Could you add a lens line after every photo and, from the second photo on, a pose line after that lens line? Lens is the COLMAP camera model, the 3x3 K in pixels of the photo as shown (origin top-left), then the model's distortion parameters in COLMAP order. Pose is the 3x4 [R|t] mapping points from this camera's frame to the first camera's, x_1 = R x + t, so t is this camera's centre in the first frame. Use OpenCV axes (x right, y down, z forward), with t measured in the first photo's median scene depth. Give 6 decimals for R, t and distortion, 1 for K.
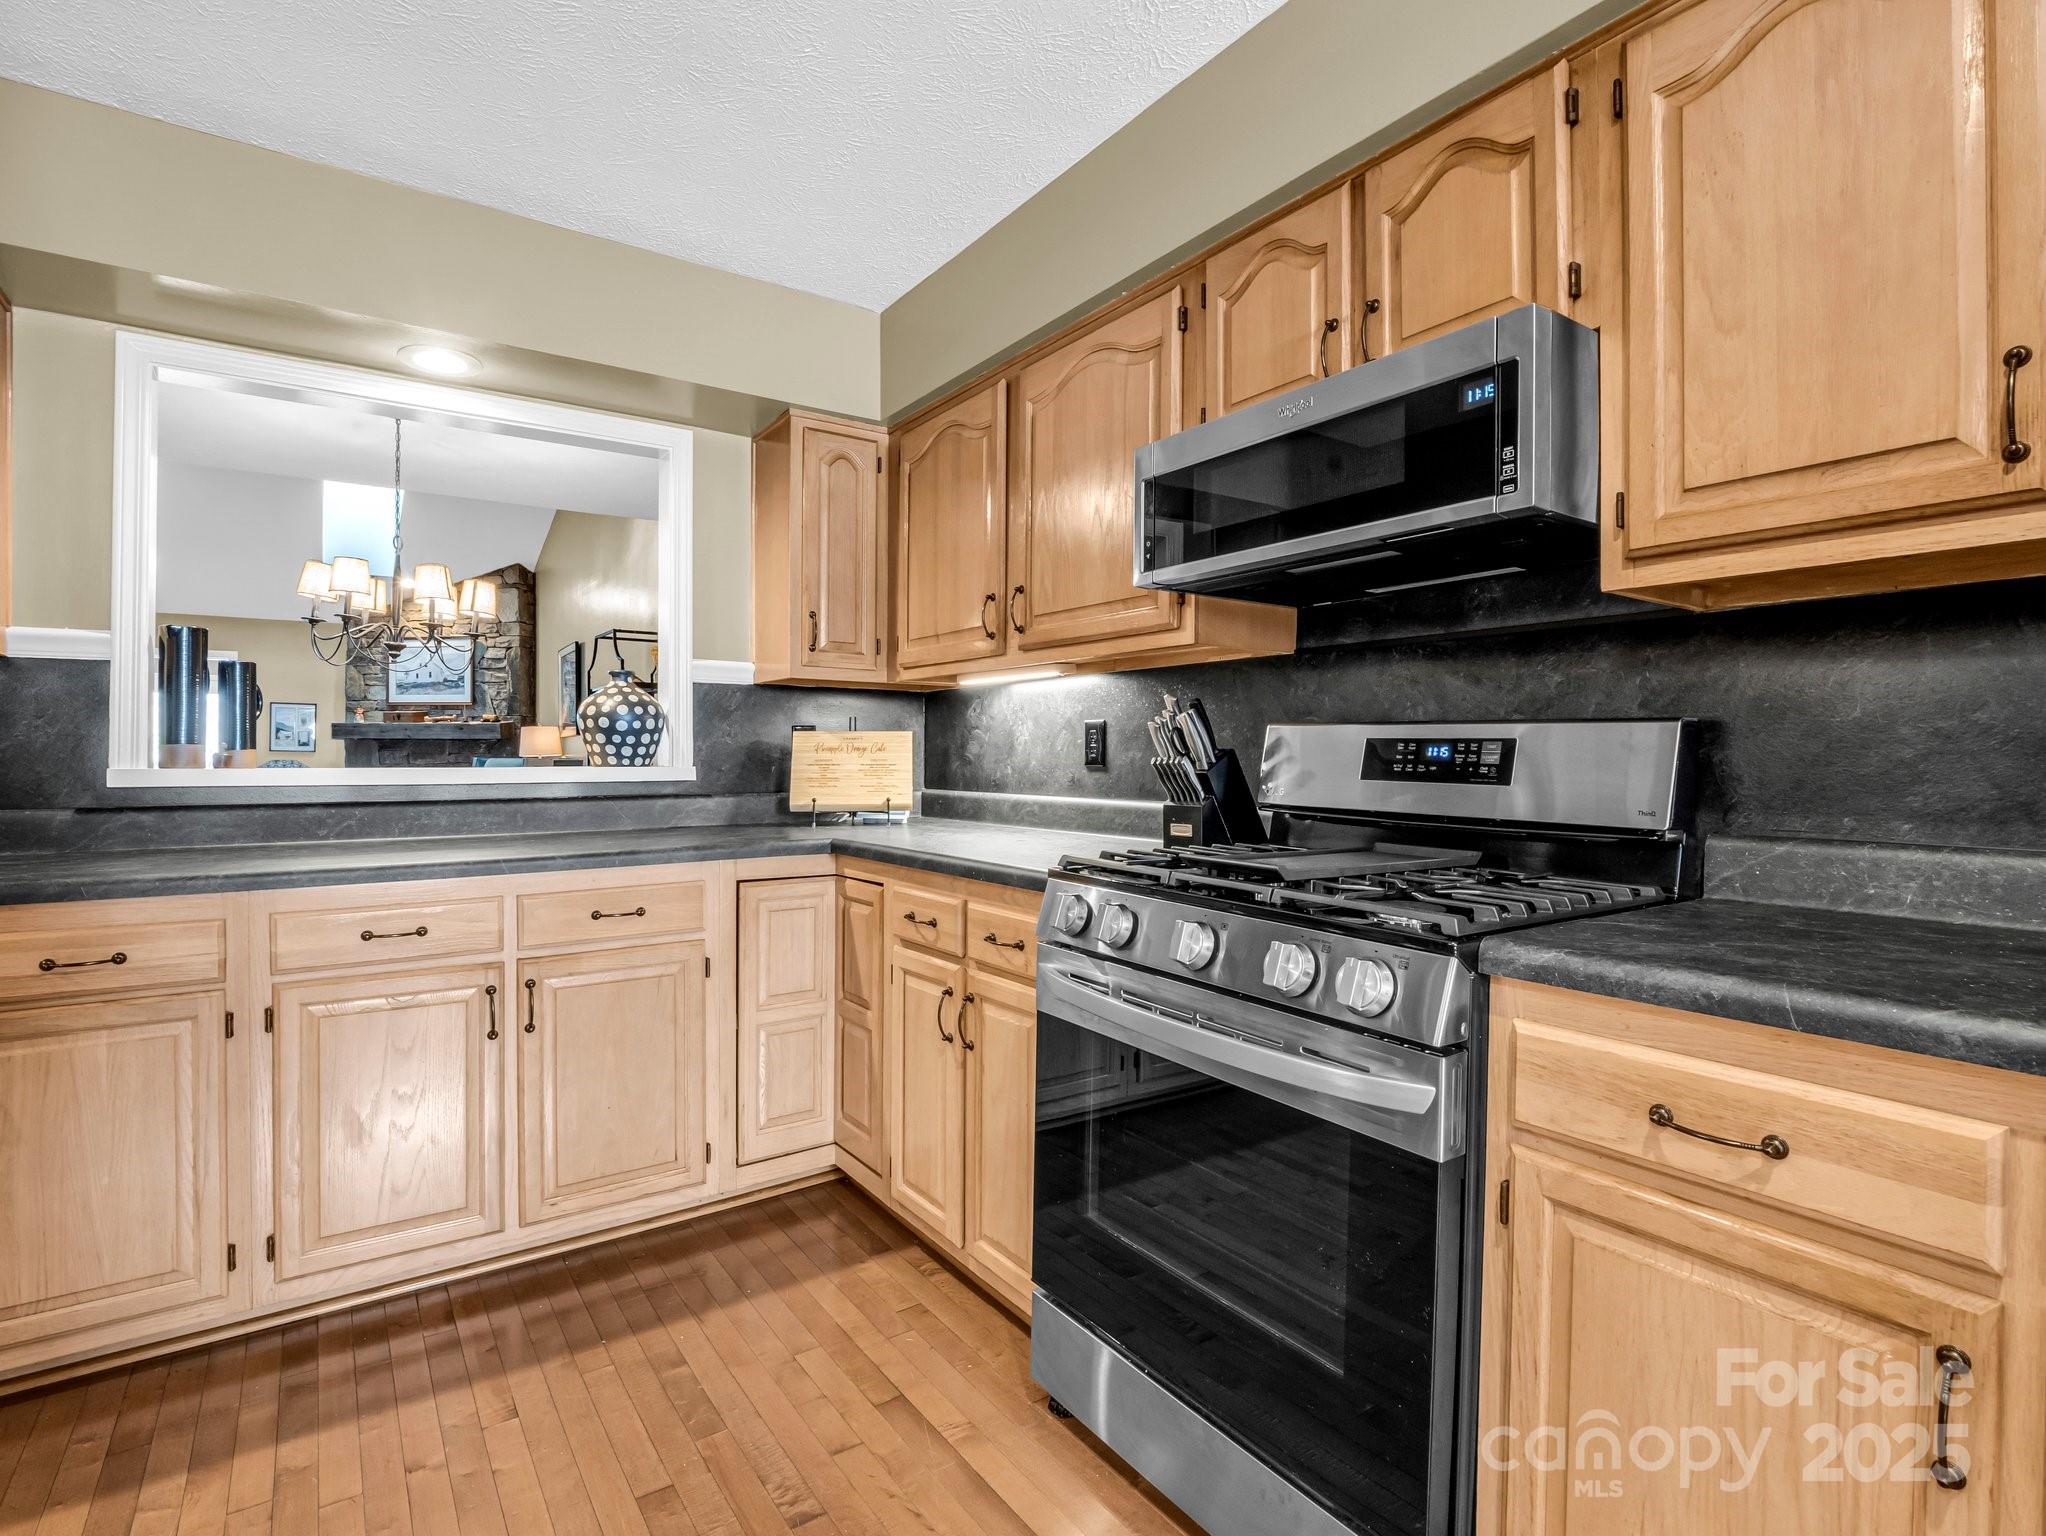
lens RADIAL K [[995.1, 0, 1016.5], [0, 995.1, 756.3], [0, 0, 1]] dist [0.009573, -0.020298]
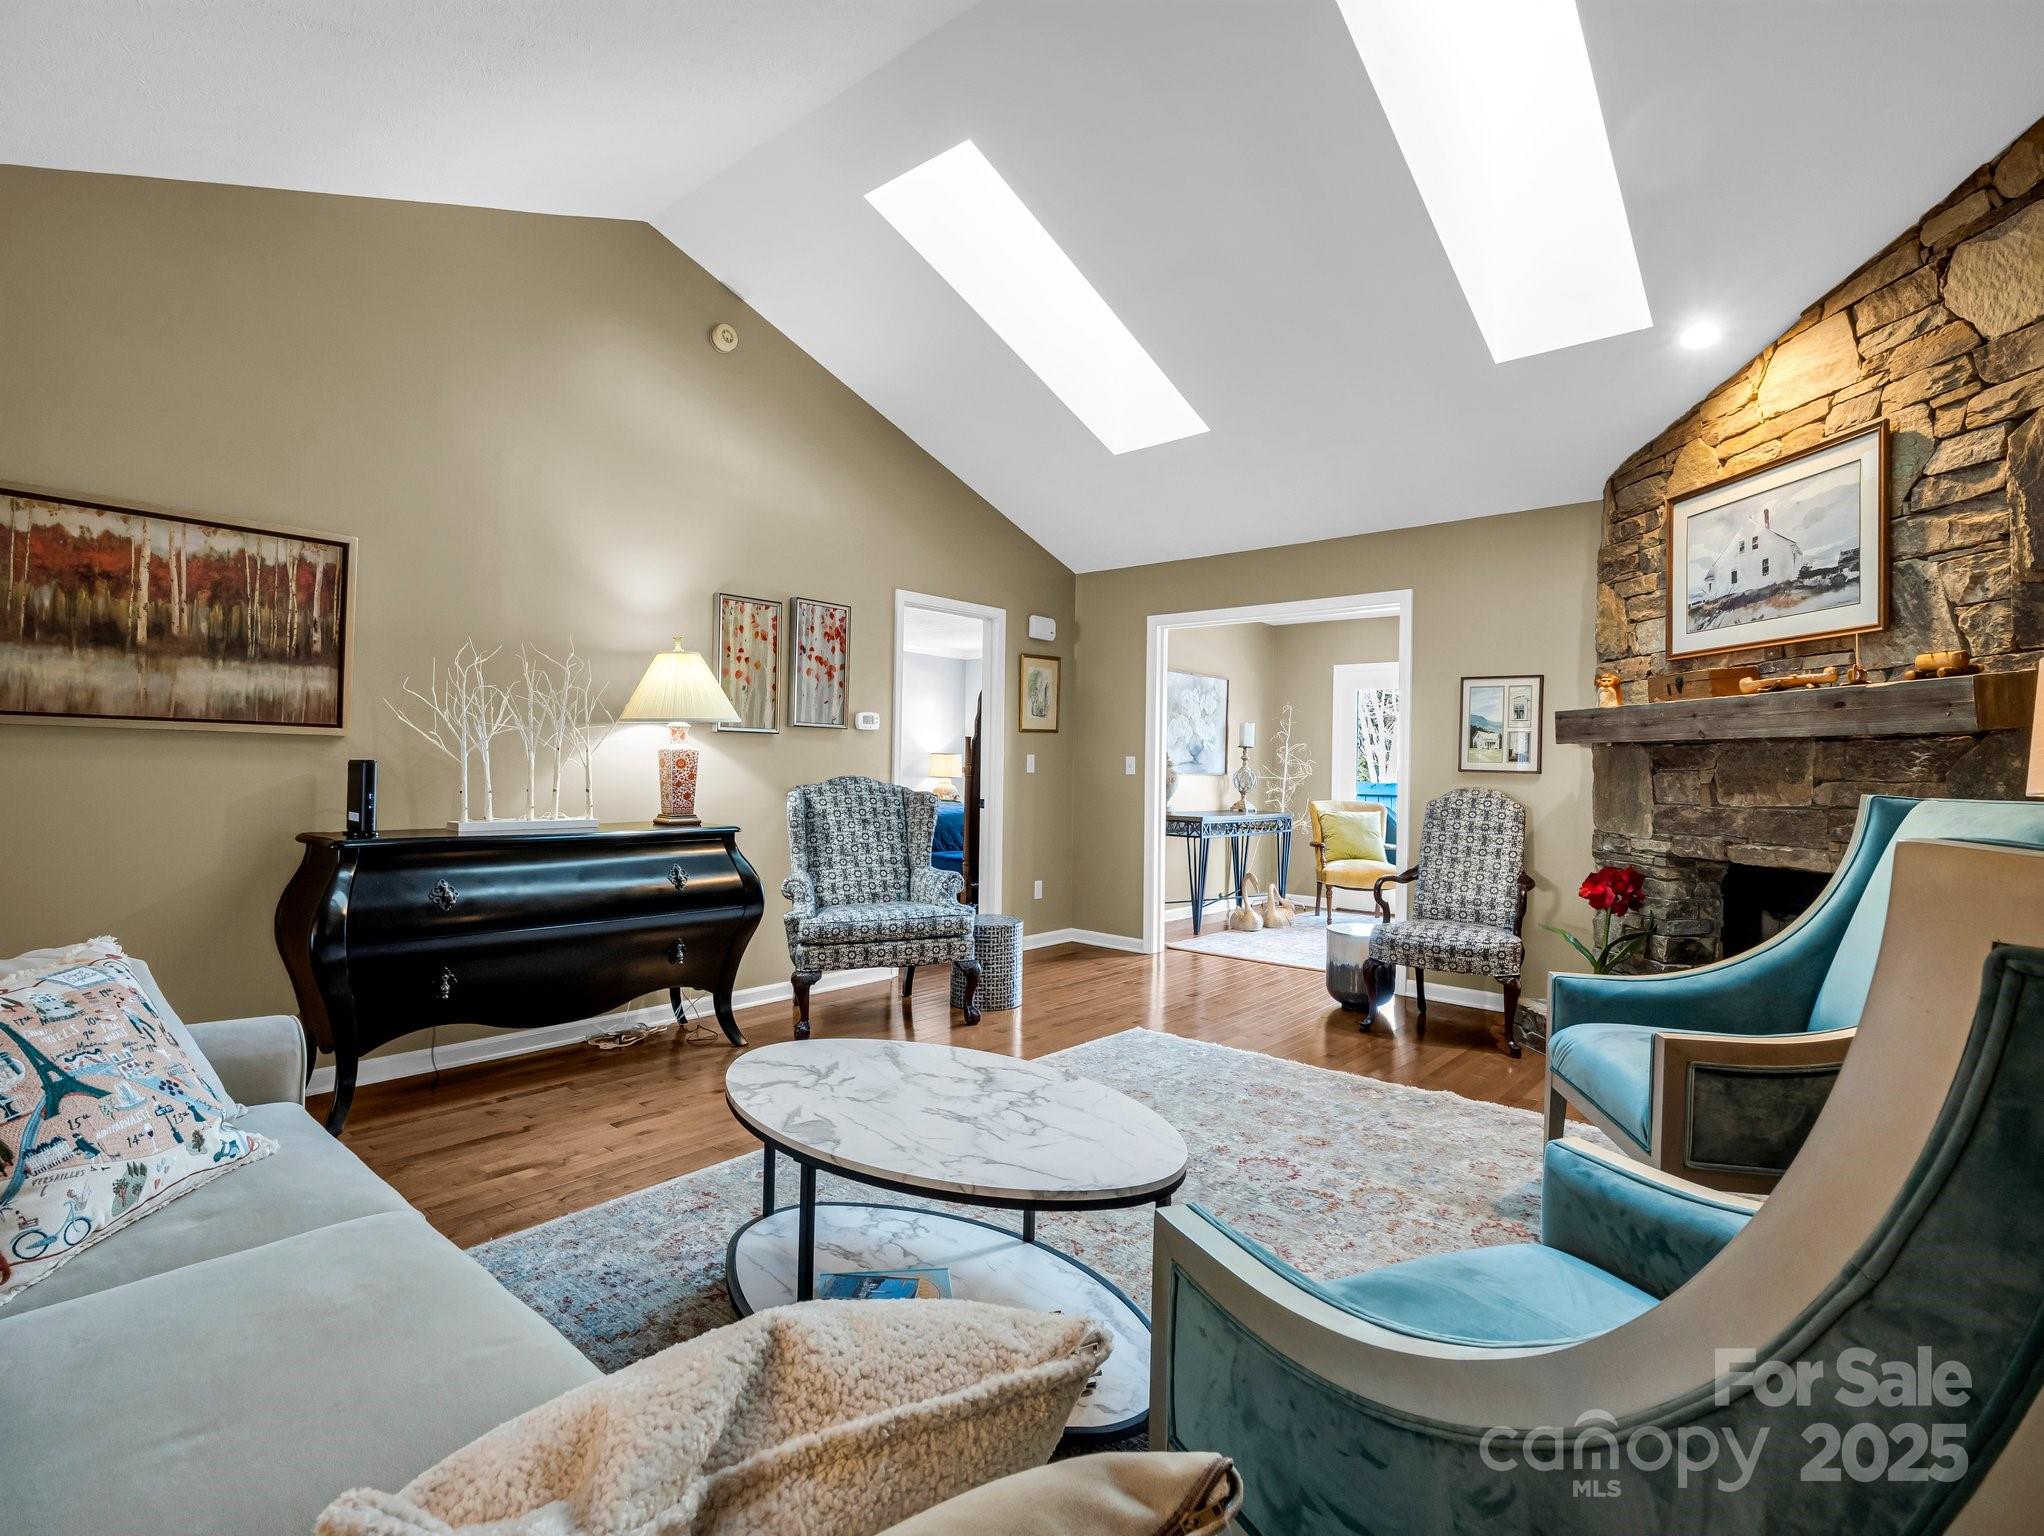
lens RADIAL K [[997.6, 0, 1012.7], [0, 997.6, 768.3], [0, 0, 1]] dist [-0.011289, -0.004271]
pose [[0.252415, 0.000325, -0.967619, -1.034319], [-0.016255, 0.999860, -0.003905, -0.003178], [0.967483, 0.016714, 0.252385, 2.172033]]
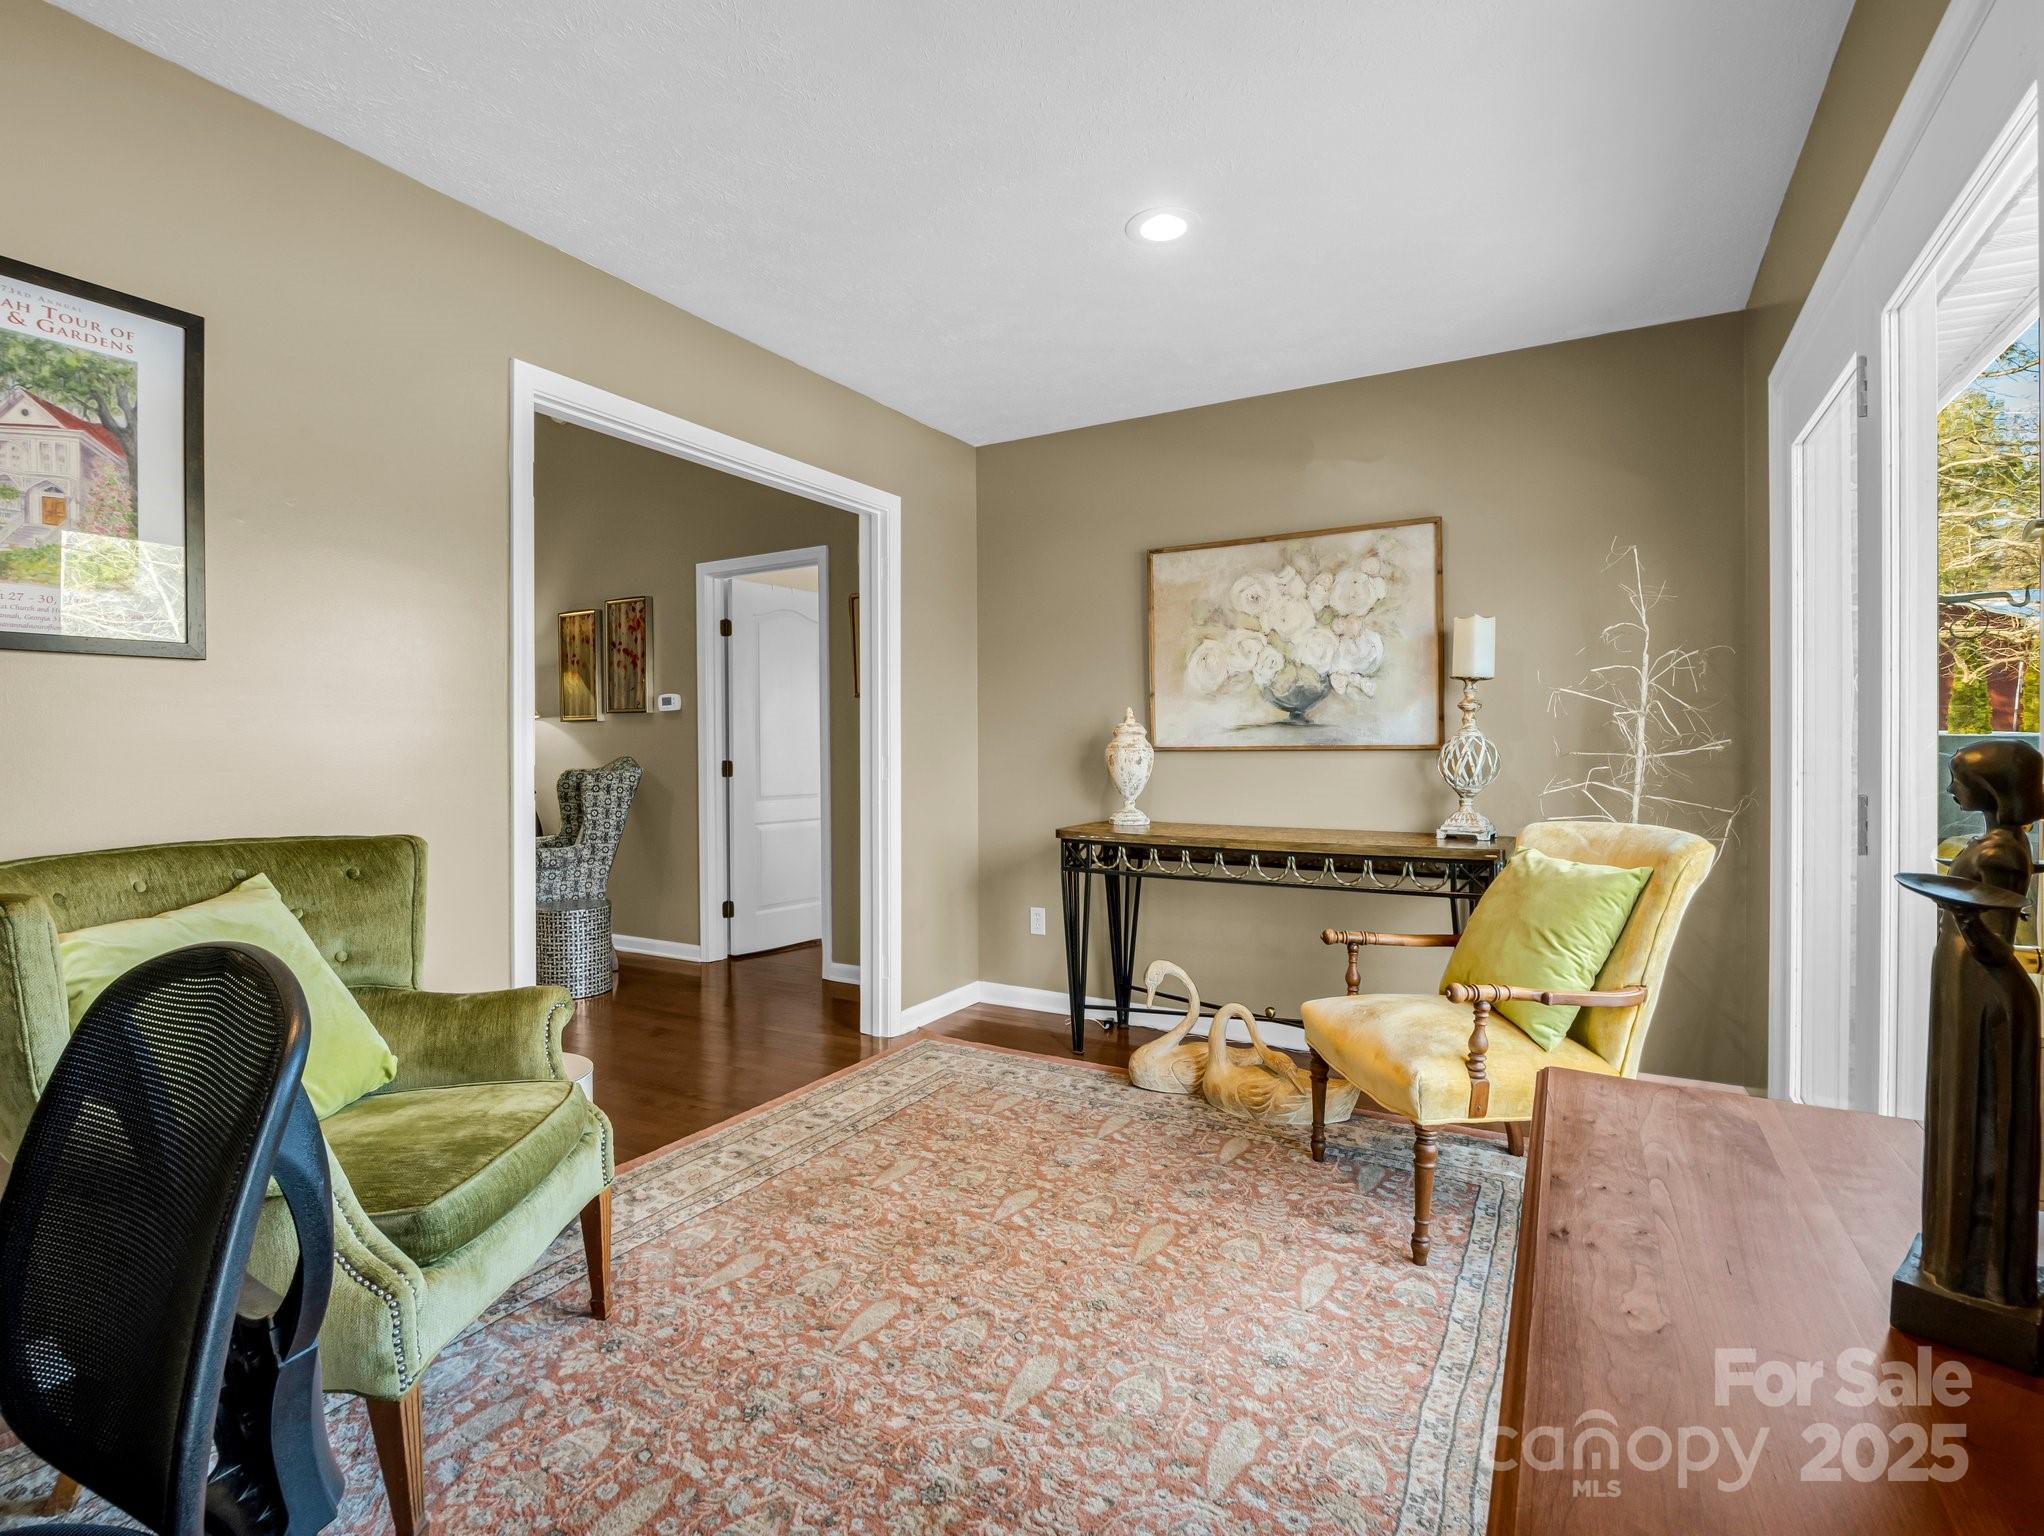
lens RADIAL K [[997.6, 0, 1012.7], [0, 997.6, 768.3], [0, 0, 1]] dist [-0.011289, -0.004271]
pose [[-0.898748, 0.011473, -0.438315, -2.667369], [0.002955, 0.999793, 0.020109, -0.005782], [0.438455, 0.016778, -0.898596, 4.381405]]
